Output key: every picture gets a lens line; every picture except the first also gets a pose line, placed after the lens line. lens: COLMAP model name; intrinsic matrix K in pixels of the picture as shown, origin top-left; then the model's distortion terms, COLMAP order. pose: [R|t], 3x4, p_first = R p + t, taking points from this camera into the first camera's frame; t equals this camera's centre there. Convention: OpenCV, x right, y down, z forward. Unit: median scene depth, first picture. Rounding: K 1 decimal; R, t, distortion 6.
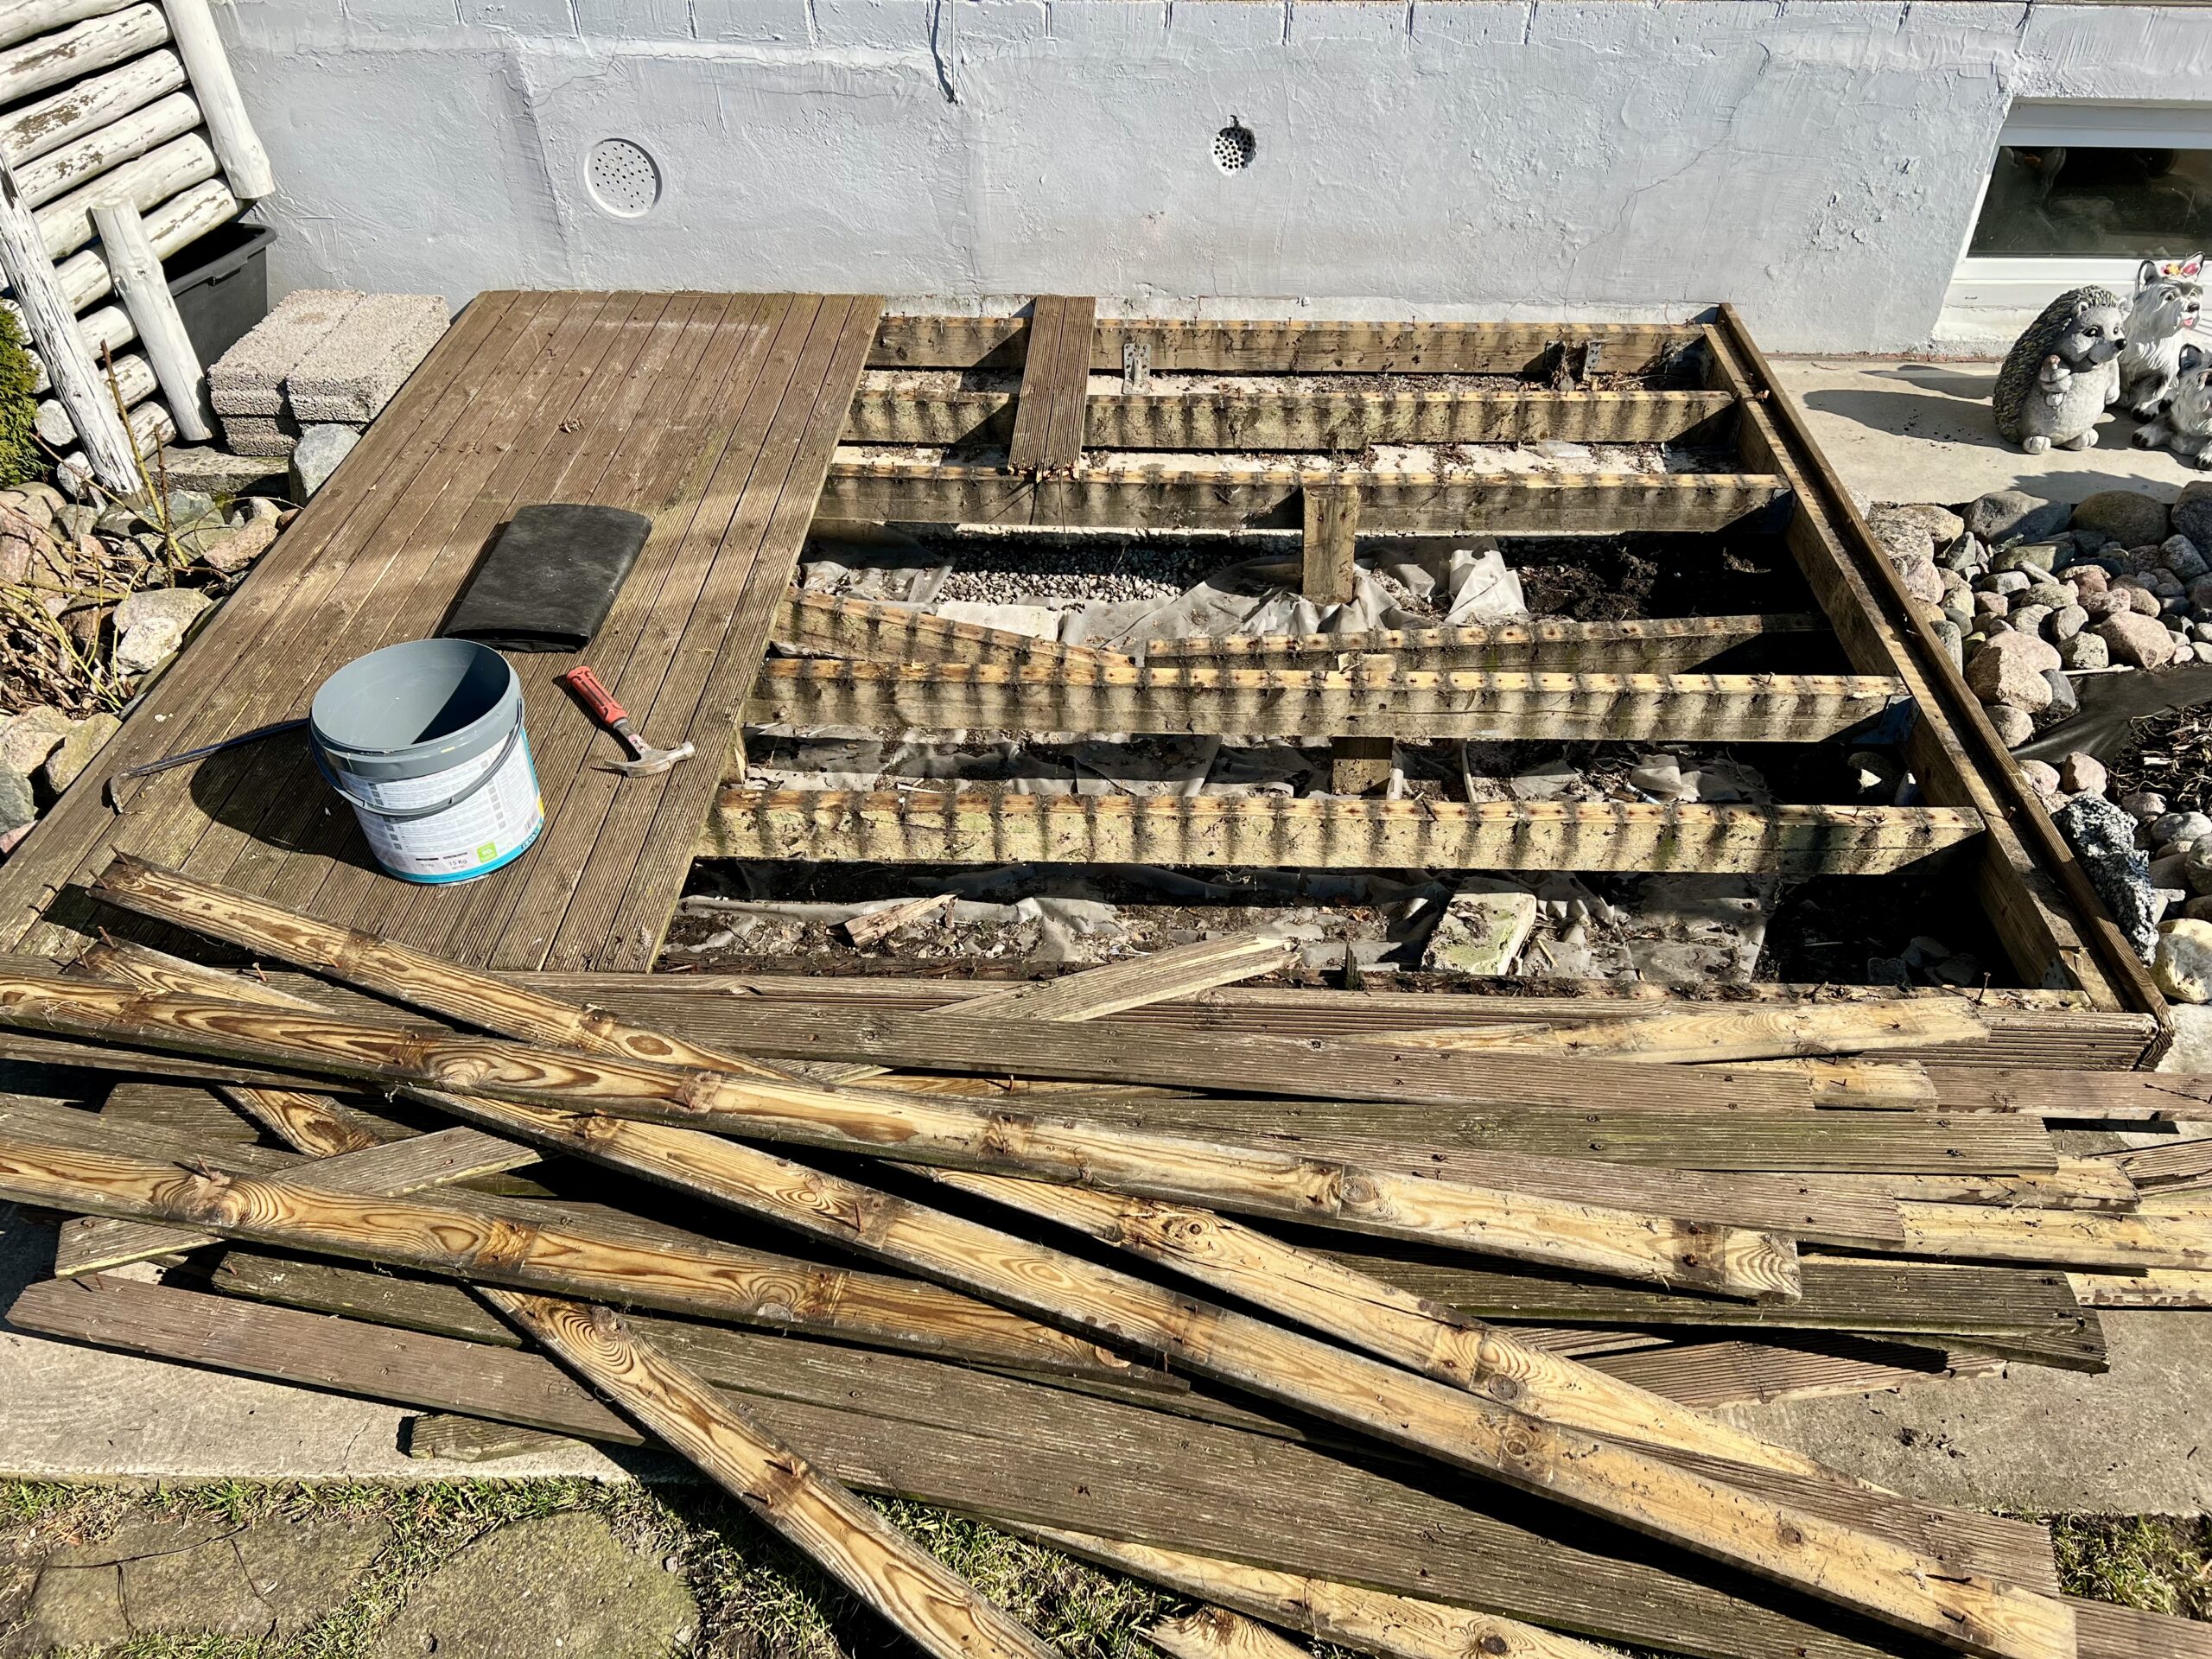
lens RADIAL K [[1683.0, 0, 1109.9], [0, 1683.0, 816.6], [0, 0, 1]] dist [0.039655, -0.044735]
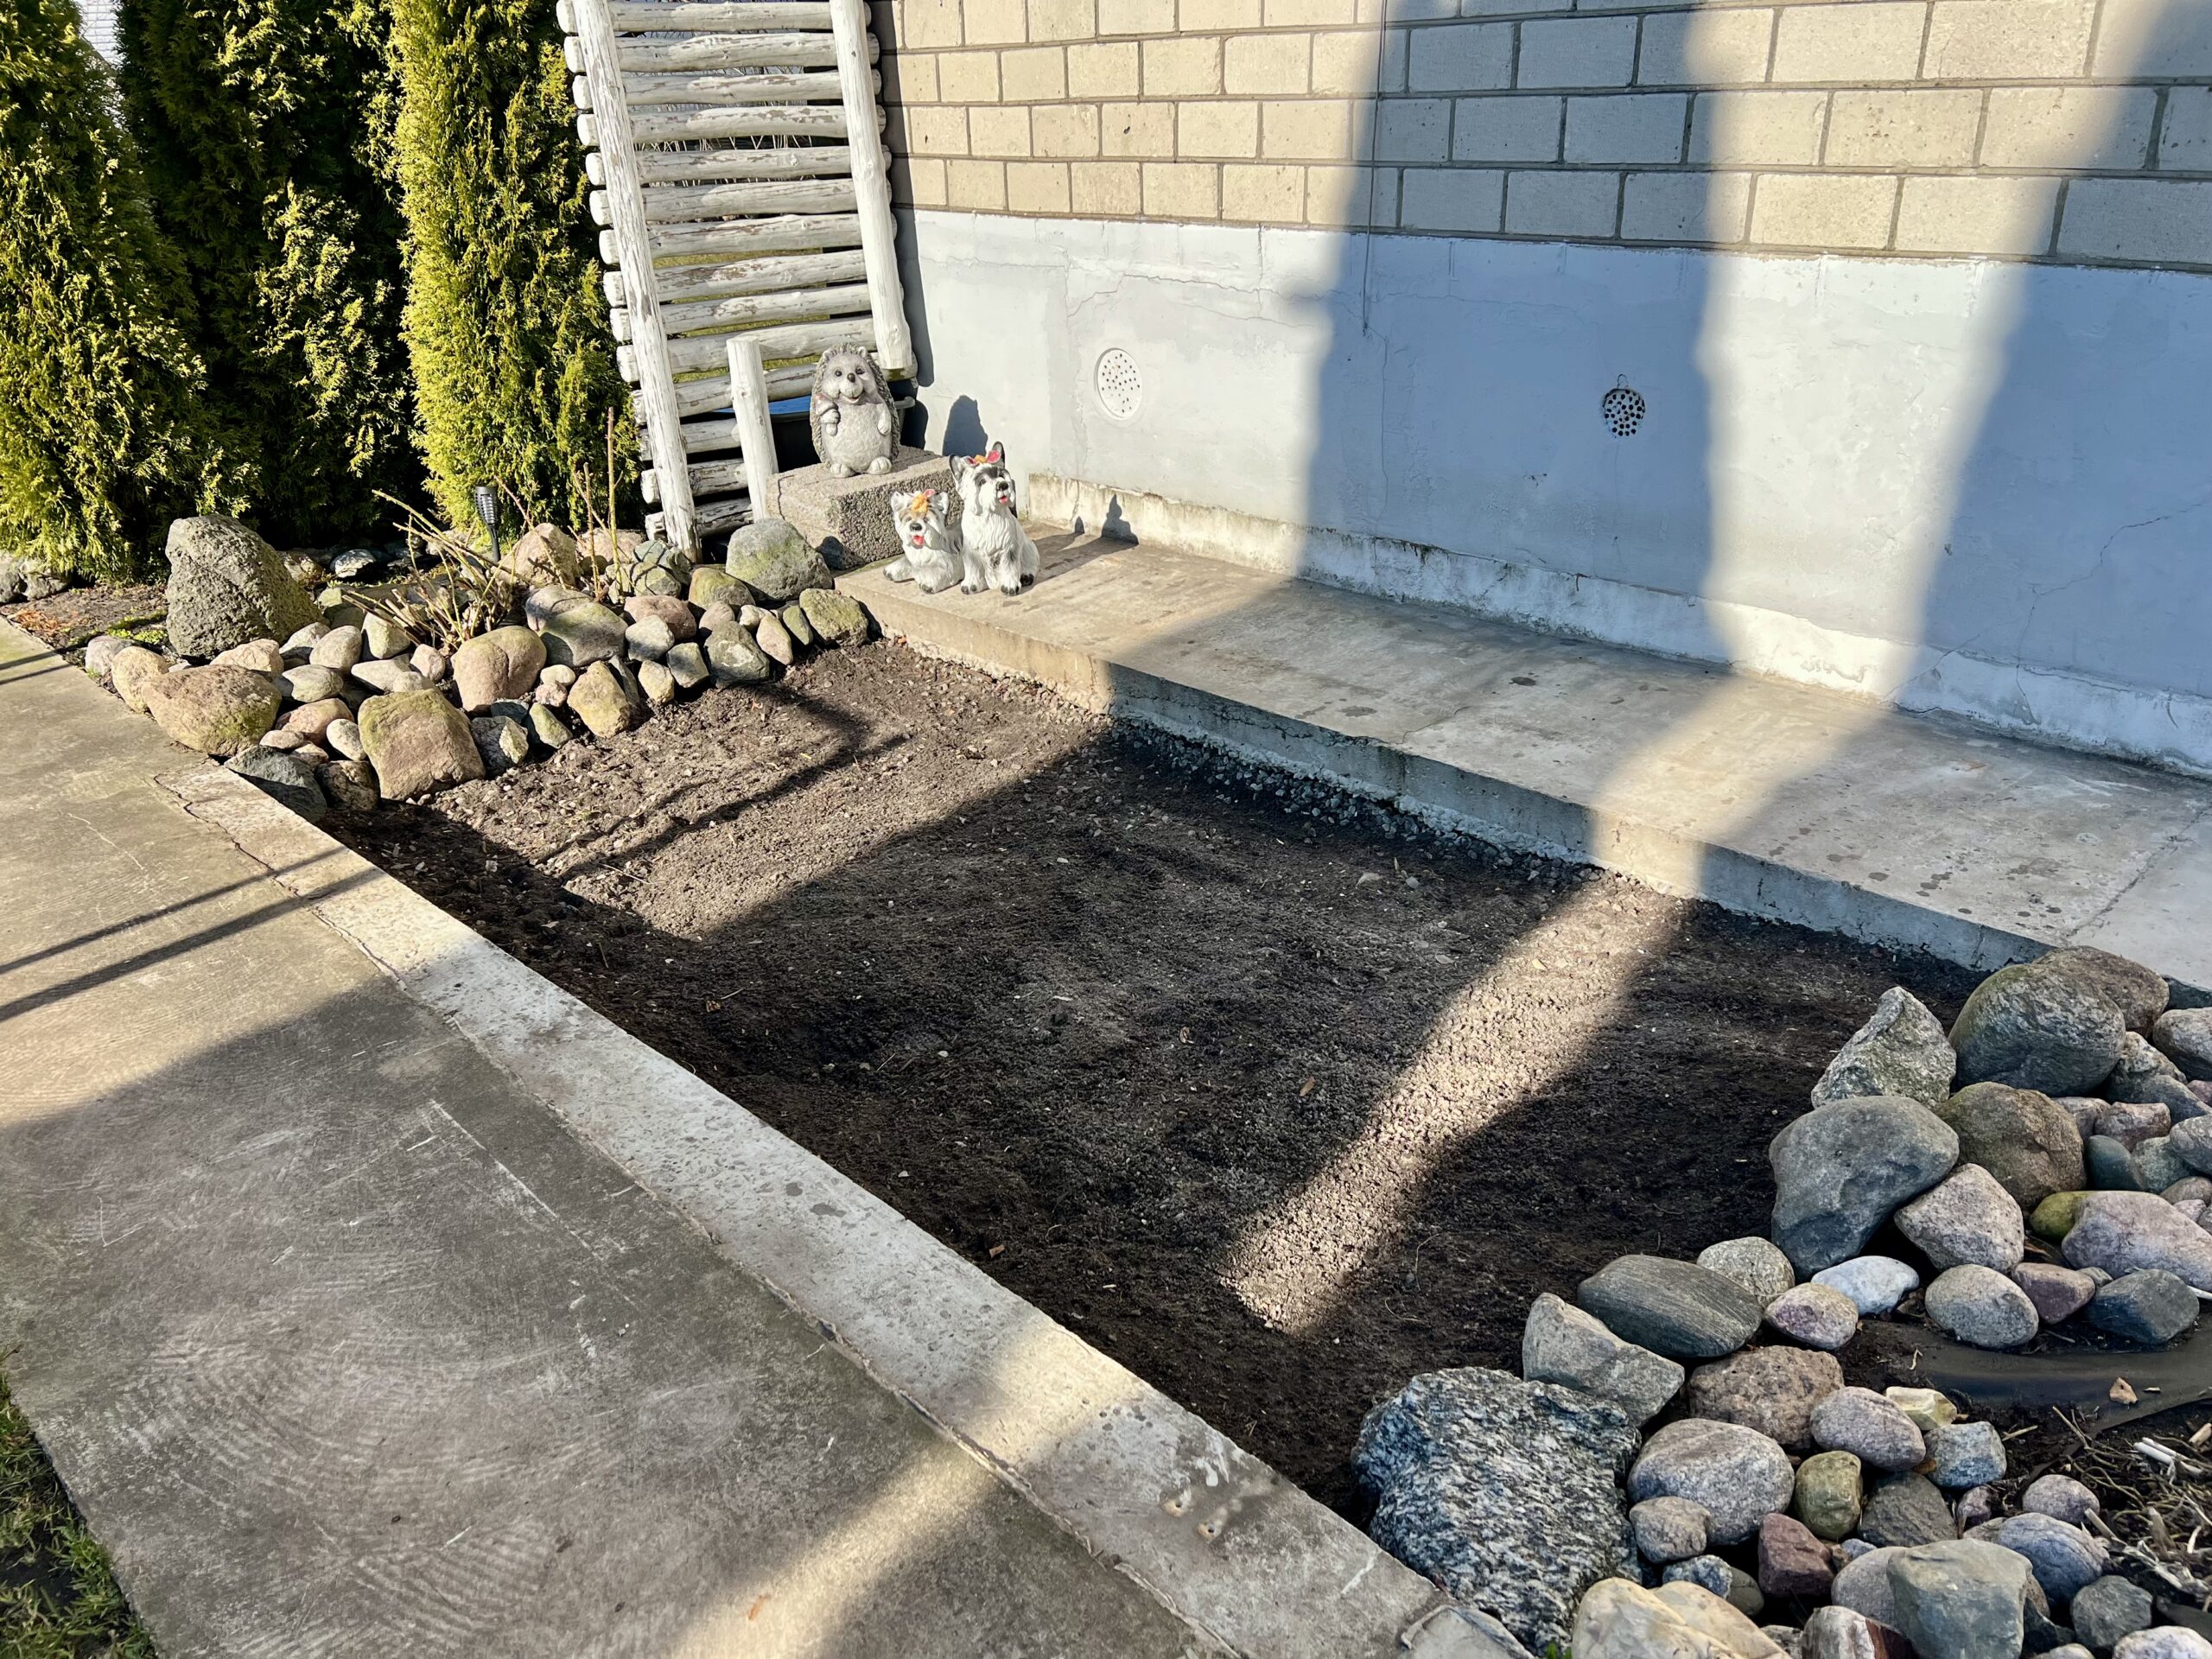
lens RADIAL K [[1683.0, 0, 1090.1], [0, 1683.0, 829.0], [0, 0, 1]] dist [0.039655, -0.044735]
pose [[0.718091, 0.264845, -0.643585, 0.545913], [-0.392639, 0.917704, -0.060445, -0.041697], [0.574612, 0.296102, 0.762984, 0.266555]]
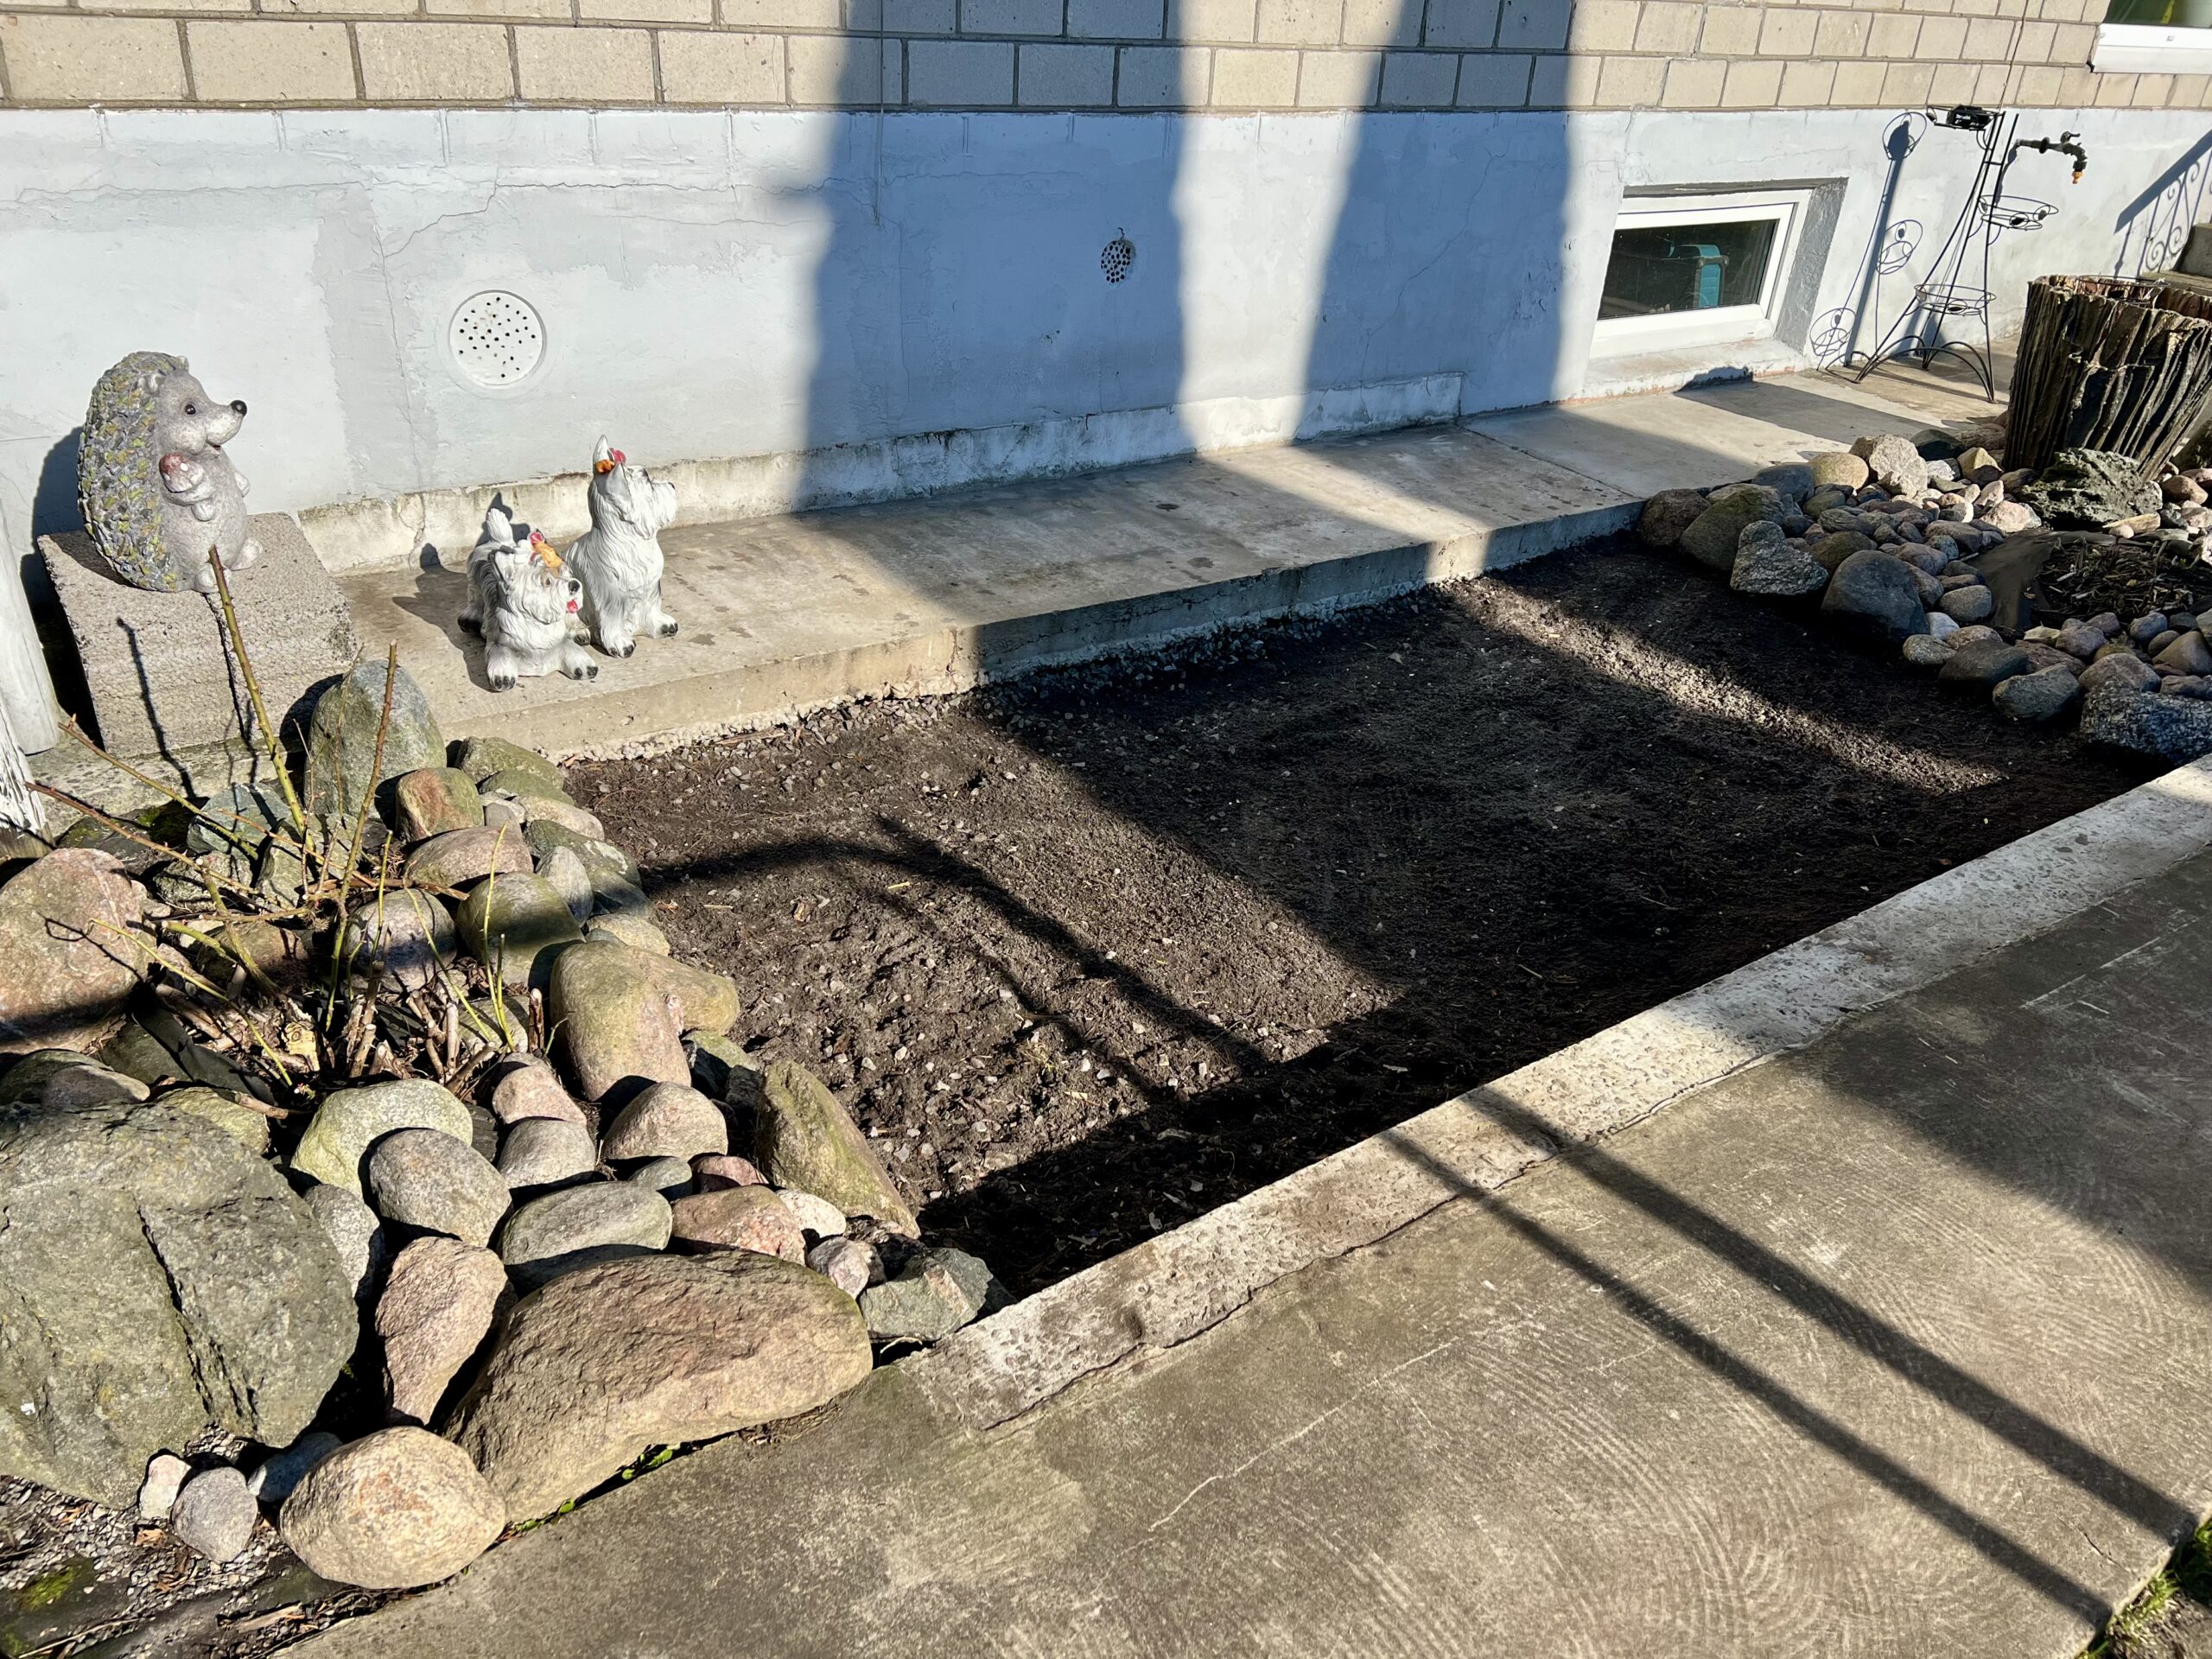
lens RADIAL K [[1683.0, 0, 1125.5], [0, 1683.0, 835.6], [0, 0, 1]] dist [0.039655, -0.044735]
pose [[0.789336, -0.242407, 0.564081, -0.631914], [0.317929, 0.947362, -0.037771, -0.037046], [-0.525233, 0.209152, 0.824855, 0.268490]]
